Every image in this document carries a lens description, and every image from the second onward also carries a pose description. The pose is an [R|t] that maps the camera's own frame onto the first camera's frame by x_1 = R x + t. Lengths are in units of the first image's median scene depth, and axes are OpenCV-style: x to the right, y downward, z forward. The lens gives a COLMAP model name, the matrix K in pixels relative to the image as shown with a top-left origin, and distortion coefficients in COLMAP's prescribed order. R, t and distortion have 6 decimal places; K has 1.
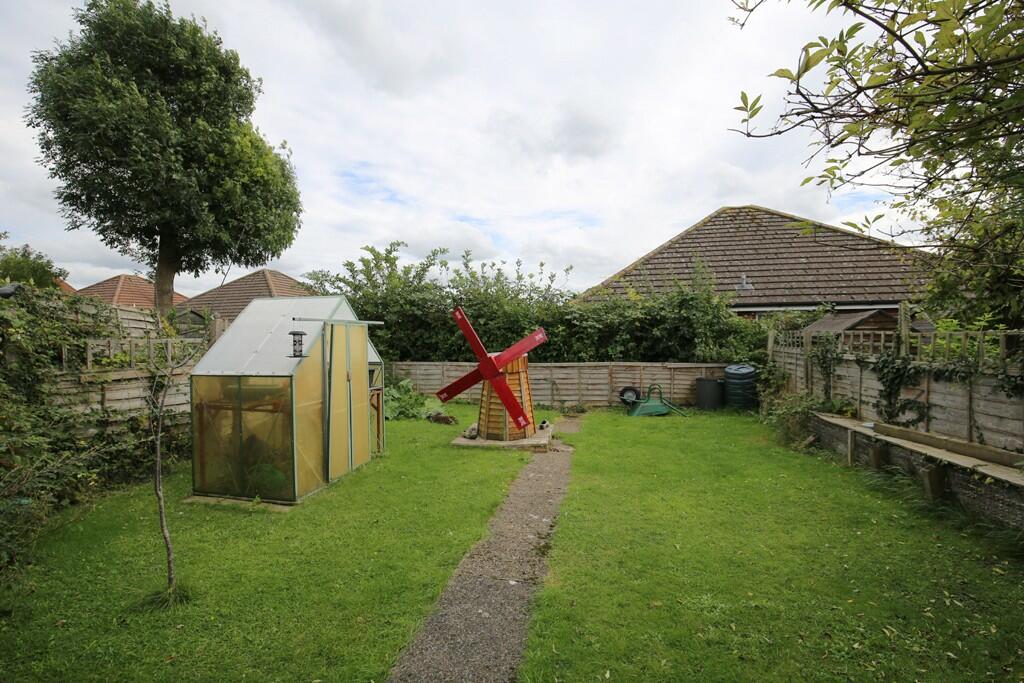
lens RADIAL K [[469.2, 0, 510.3], [0, 469.2, 345.7], [0, 0, 1]] dist [-0.030006, 0.000788]
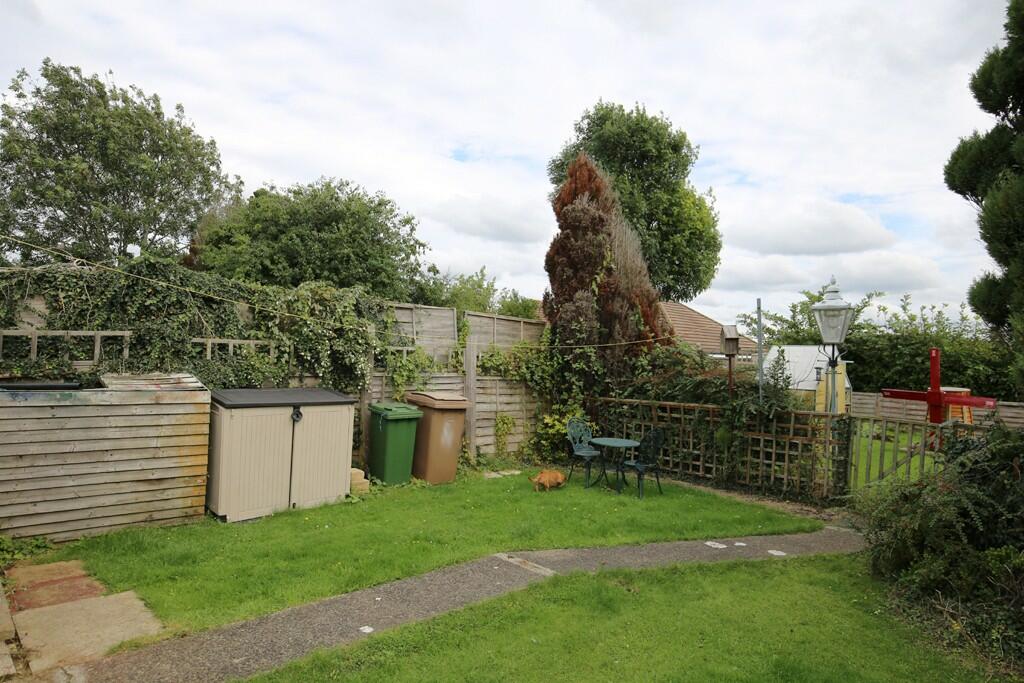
lens RADIAL K [[604.7, 0, 512.0], [0, 604.7, 341.5], [0, 0, 1]] dist [-0.003785, -0.000088]
pose [[0.826355, 0.031075, -0.562292, -0.053659], [-0.058078, 0.997855, -0.030207, 0.004598], [0.560147, 0.057618, 0.826387, -0.680903]]
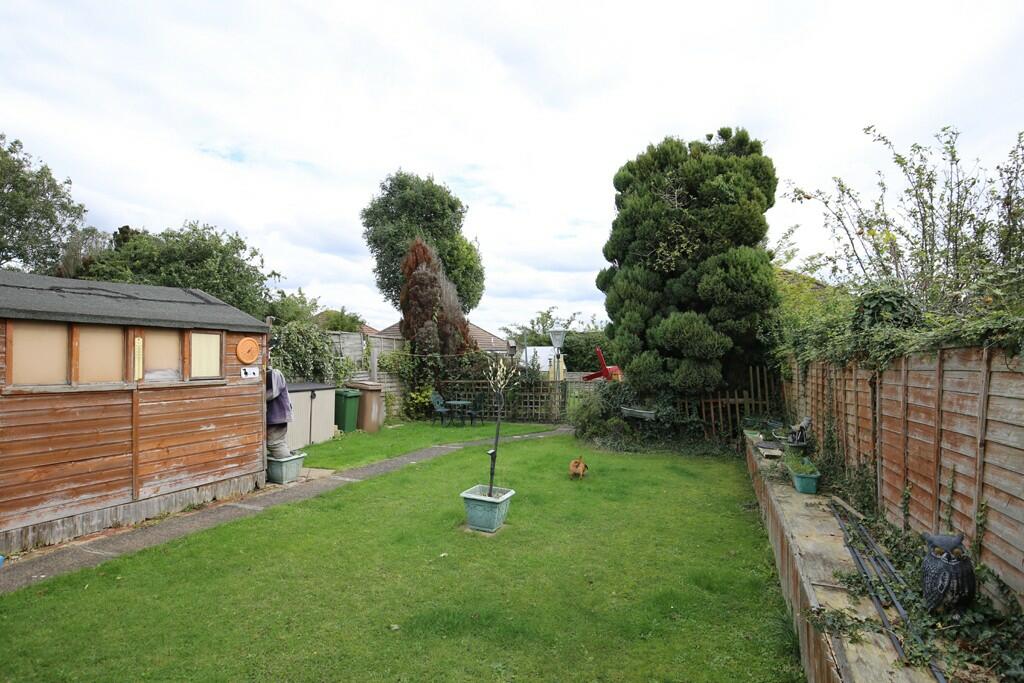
lens RADIAL K [[530.1, 0, 507.9], [0, 530.1, 345.1], [0, 0, 1]] dist [-0.001118, -0.000383]
pose [[0.980961, 0.007670, -0.194053, -0.013024], [-0.015077, 0.999212, -0.036723, 0.007023], [0.193619, 0.038950, 0.980303, -1.136035]]
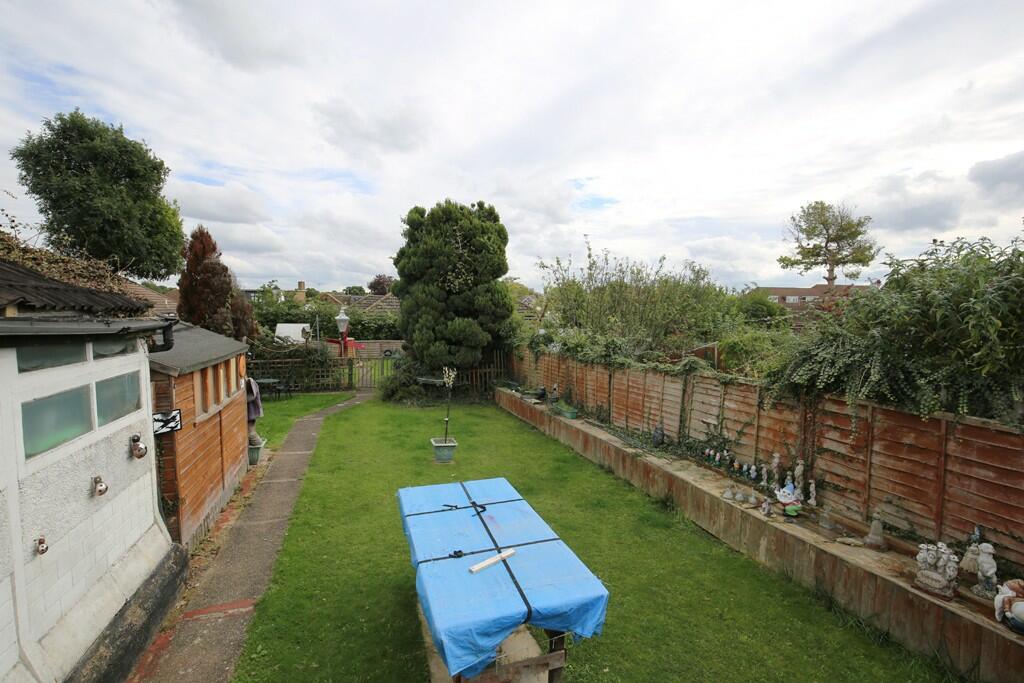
lens RADIAL K [[469.2, 0, 510.3], [0, 469.2, 345.7], [0, 0, 1]] dist [-0.030006, 0.000788]
pose [[0.870854, -0.009672, 0.491446, -0.367879], [-0.017807, 0.998529, 0.051206, -0.068182], [-0.491219, -0.053344, 0.869401, -1.353345]]
